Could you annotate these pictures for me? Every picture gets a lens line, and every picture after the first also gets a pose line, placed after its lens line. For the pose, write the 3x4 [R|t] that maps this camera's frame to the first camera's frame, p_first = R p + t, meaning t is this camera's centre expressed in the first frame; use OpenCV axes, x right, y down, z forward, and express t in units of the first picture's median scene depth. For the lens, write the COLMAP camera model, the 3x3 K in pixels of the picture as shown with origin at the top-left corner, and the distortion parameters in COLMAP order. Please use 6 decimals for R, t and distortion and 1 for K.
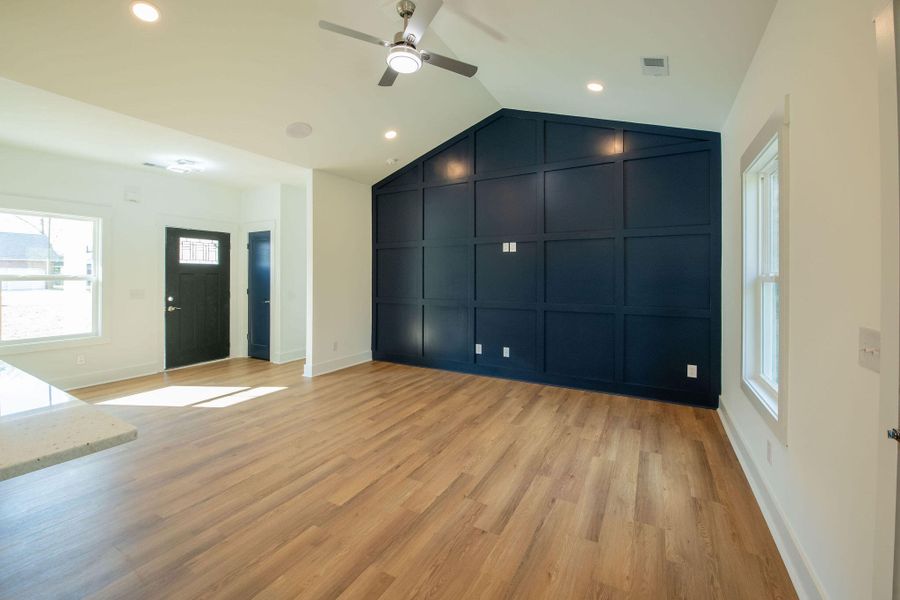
lens RADIAL K [[367.1, 0, 454.3], [0, 367.1, 275.6], [0, 0, 1]] dist [-0.018683, -0.001118]
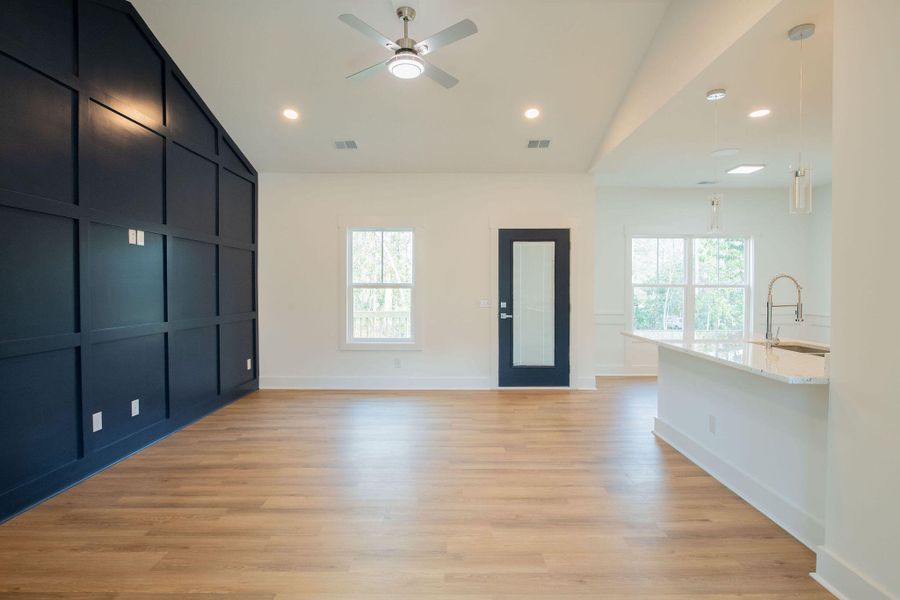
lens RADIAL K [[465.9, 0, 455.6], [0, 465.9, 299.6], [0, 0, 1]] dist [-0.010416, -0.002624]
pose [[-0.492215, -0.027216, 0.870048, -0.856401], [-0.005359, 0.999587, 0.028236, 0.002381], [-0.870457, 0.009236, -0.492158, 0.984158]]
